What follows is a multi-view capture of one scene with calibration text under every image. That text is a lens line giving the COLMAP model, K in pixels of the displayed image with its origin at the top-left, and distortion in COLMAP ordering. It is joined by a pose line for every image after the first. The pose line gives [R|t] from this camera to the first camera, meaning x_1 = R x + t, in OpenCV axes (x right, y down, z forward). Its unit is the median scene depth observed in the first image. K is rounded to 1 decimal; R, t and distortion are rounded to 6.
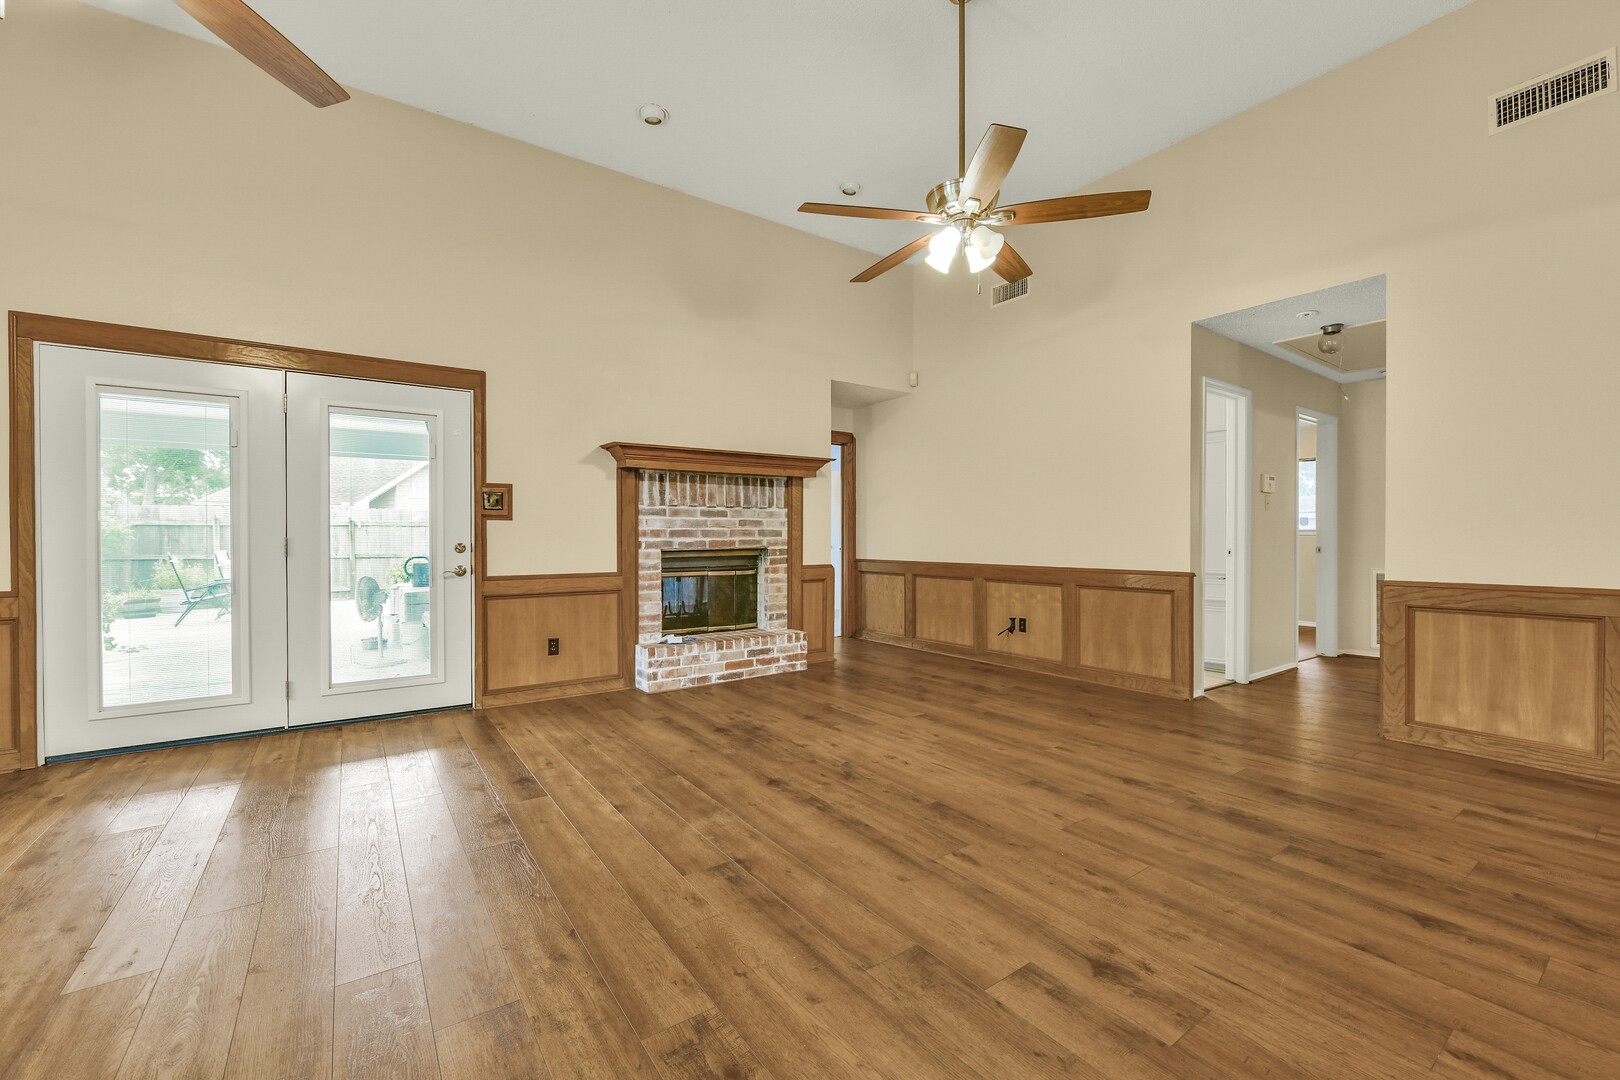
lens RADIAL K [[651.8, 0, 814.1], [0, 651.8, 542.4], [0, 0, 1]] dist [-0.012098, -0.000506]
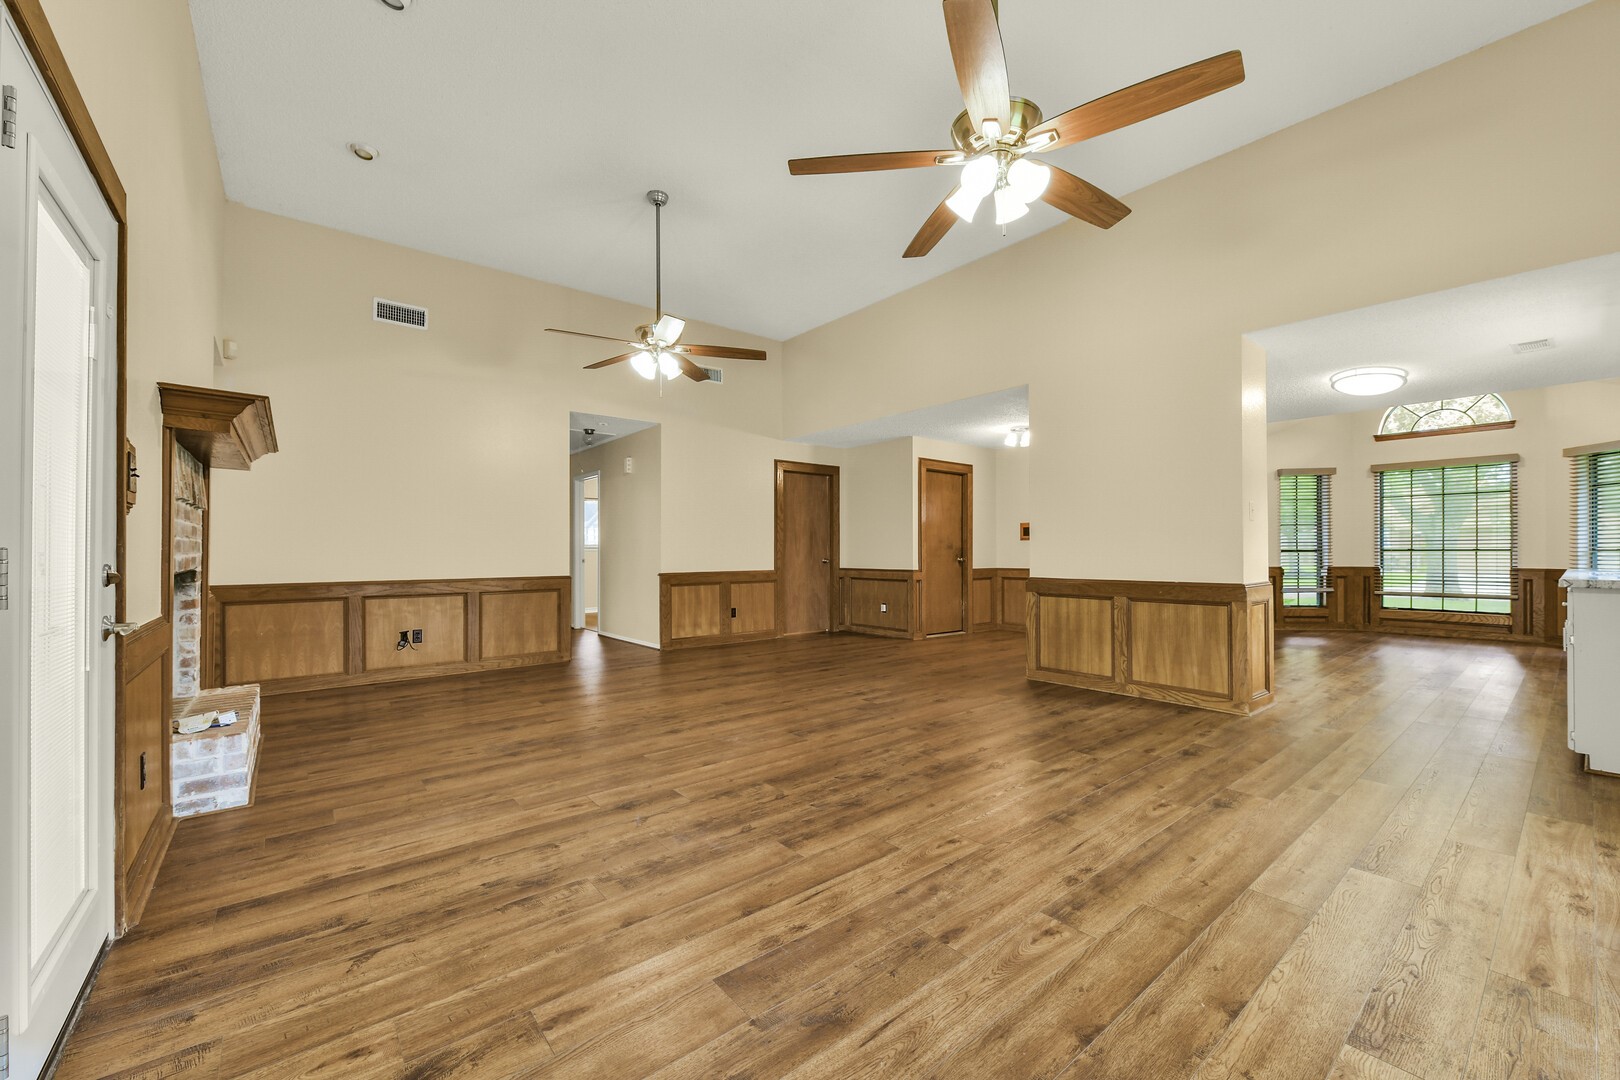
lens RADIAL K [[651.8, 0, 814.1], [0, 651.8, 542.4], [0, 0, 1]] dist [-0.012098, -0.000506]
pose [[-0.070270, 0.015424, 0.997409, -0.897718], [0.013537, 0.999803, -0.014507, -0.001510], [-0.997436, 0.012482, -0.070465, 0.496427]]
